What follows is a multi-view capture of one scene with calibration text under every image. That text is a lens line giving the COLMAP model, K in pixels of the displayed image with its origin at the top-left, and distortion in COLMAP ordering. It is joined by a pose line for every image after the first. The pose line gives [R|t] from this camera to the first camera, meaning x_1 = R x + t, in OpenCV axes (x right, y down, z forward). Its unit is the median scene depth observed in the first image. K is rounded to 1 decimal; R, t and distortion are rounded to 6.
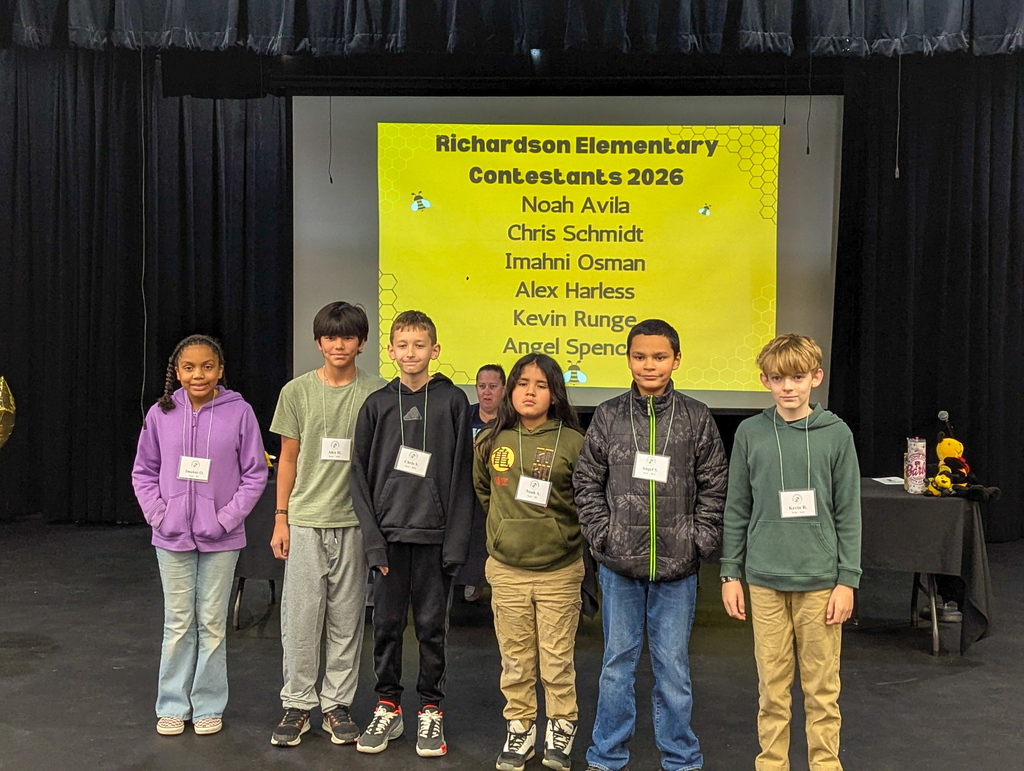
lens RADIAL K [[1524.7, 0, 512.3], [0, 1524.7, 350.5], [0, 0, 1]] dist [-0.005996, 0.098554]
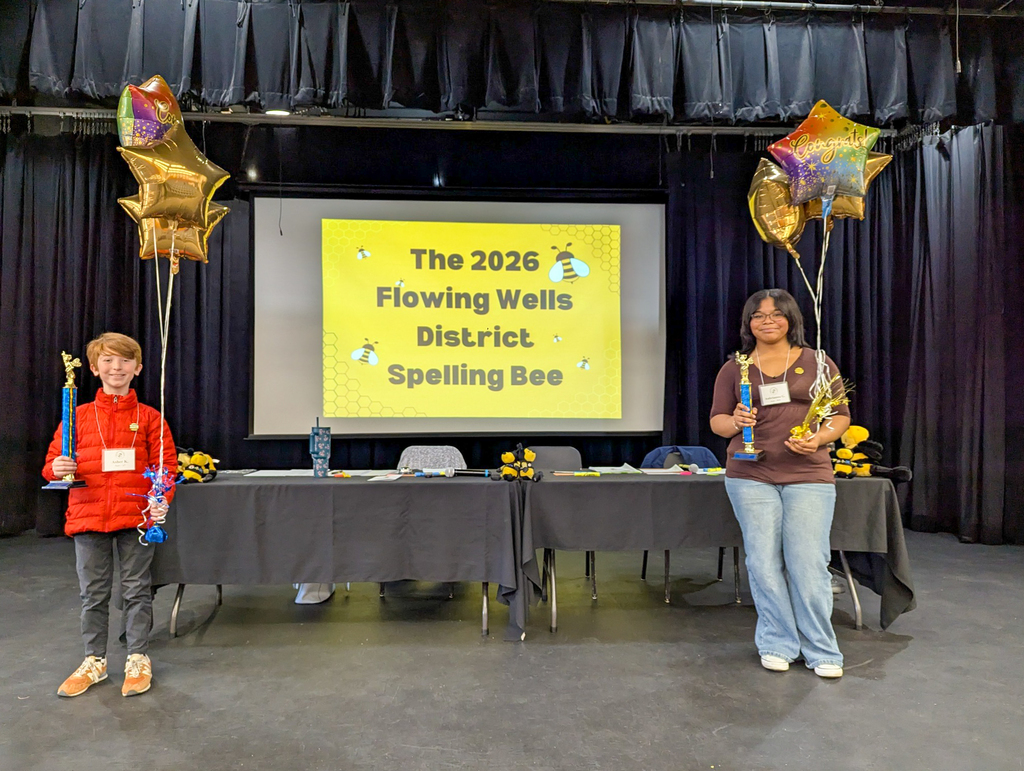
lens RADIAL K [[735.5, 0, 498.7], [0, 735.5, 385.8], [0, 0, 1]] dist [0.008138, -0.001940]
pose [[0.989571, -0.007683, 0.143840, -0.037493], [0.019454, 0.996556, -0.080609, 0.059359], [-0.142725, 0.082567, 0.986312, 0.453486]]
